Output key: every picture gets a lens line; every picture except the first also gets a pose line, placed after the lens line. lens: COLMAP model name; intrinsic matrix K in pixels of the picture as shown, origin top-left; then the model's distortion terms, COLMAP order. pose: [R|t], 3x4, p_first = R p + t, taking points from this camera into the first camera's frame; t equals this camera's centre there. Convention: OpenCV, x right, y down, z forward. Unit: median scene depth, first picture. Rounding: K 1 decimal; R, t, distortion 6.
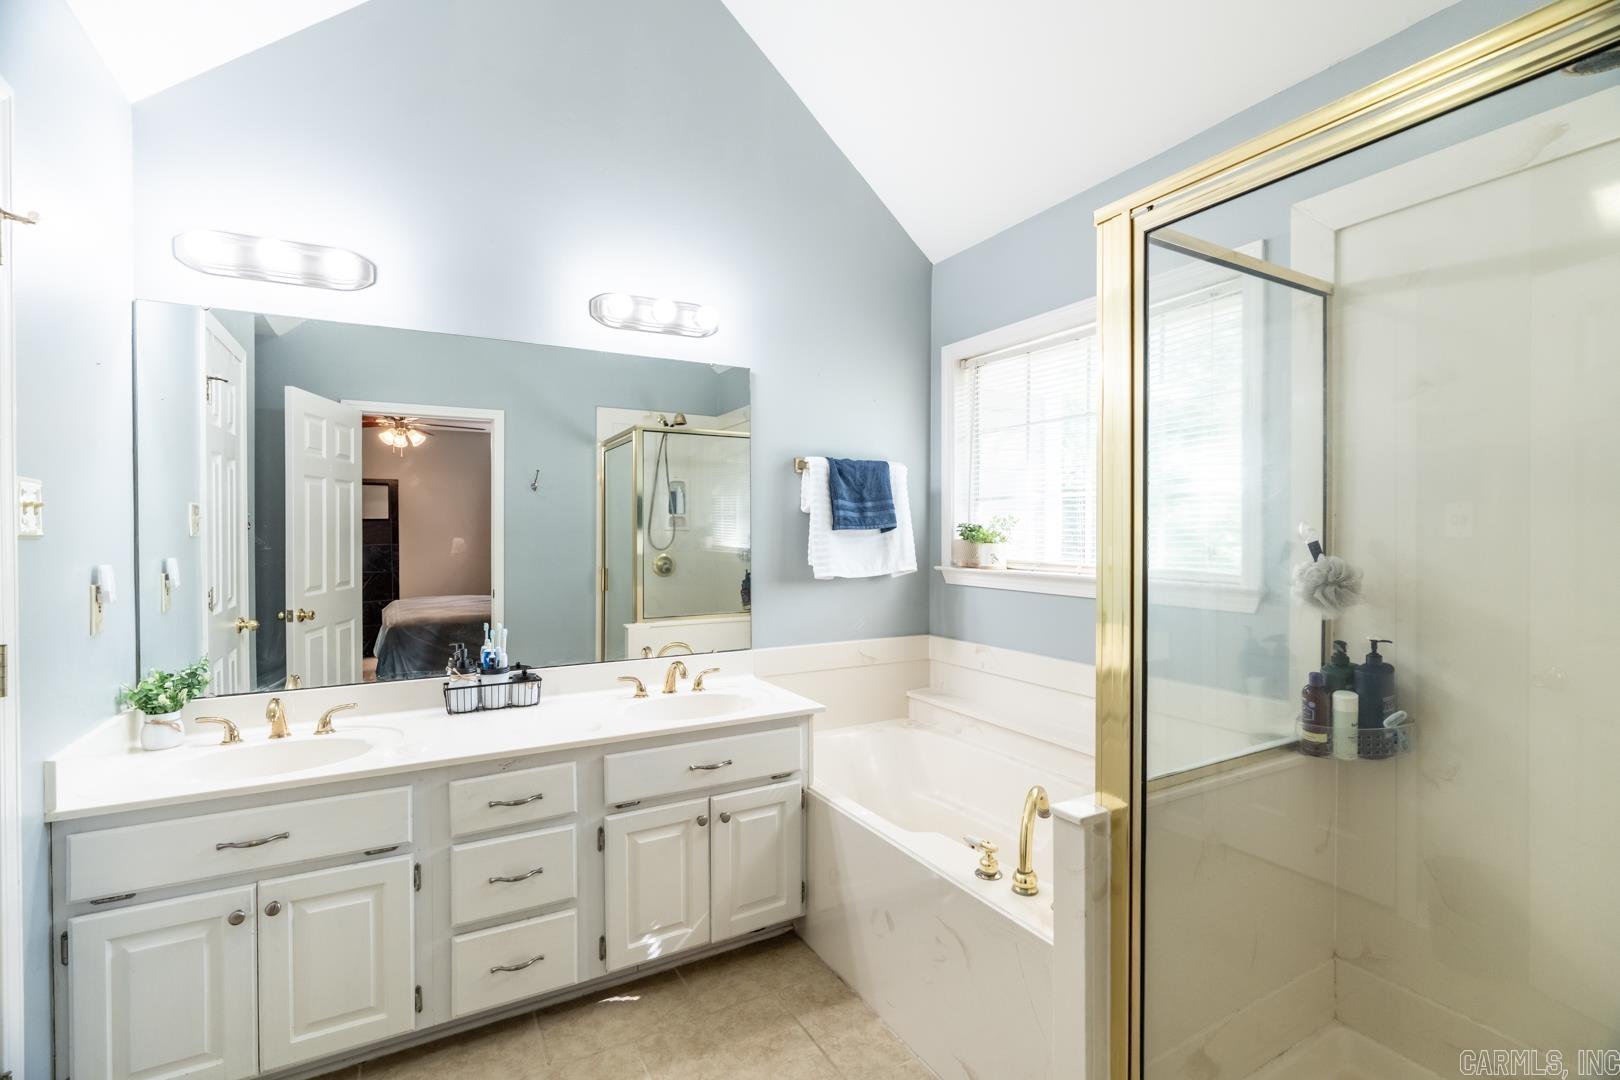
lens RADIAL K [[733.4, 0, 810.4], [0, 733.4, 536.9], [0, 0, 1]] dist [-0.036711, 0.011681]
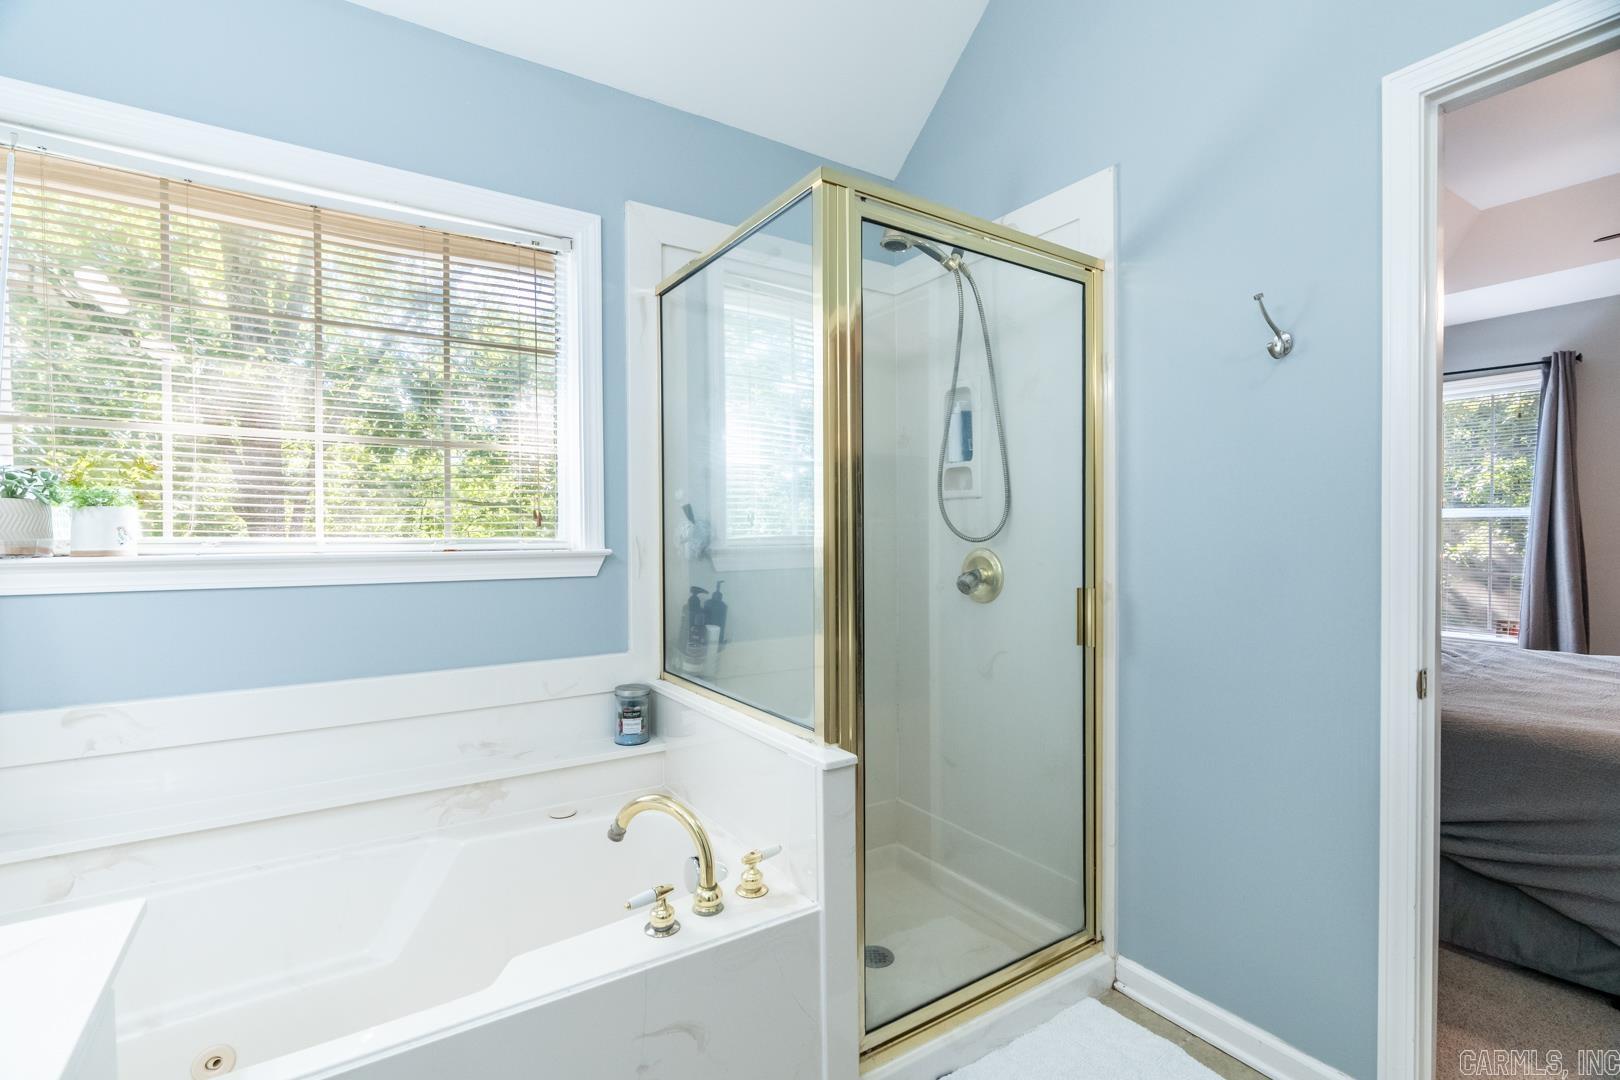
lens RADIAL K [[733.4, 0, 819.4], [0, 733.4, 543.5], [0, 0, 1]] dist [-0.036711, 0.011681]
pose [[-0.079546, -0.013221, 0.996743, -0.727621], [0.013075, 0.999812, 0.014306, 0.082610], [-0.996745, 0.014171, -0.079358, 1.275700]]
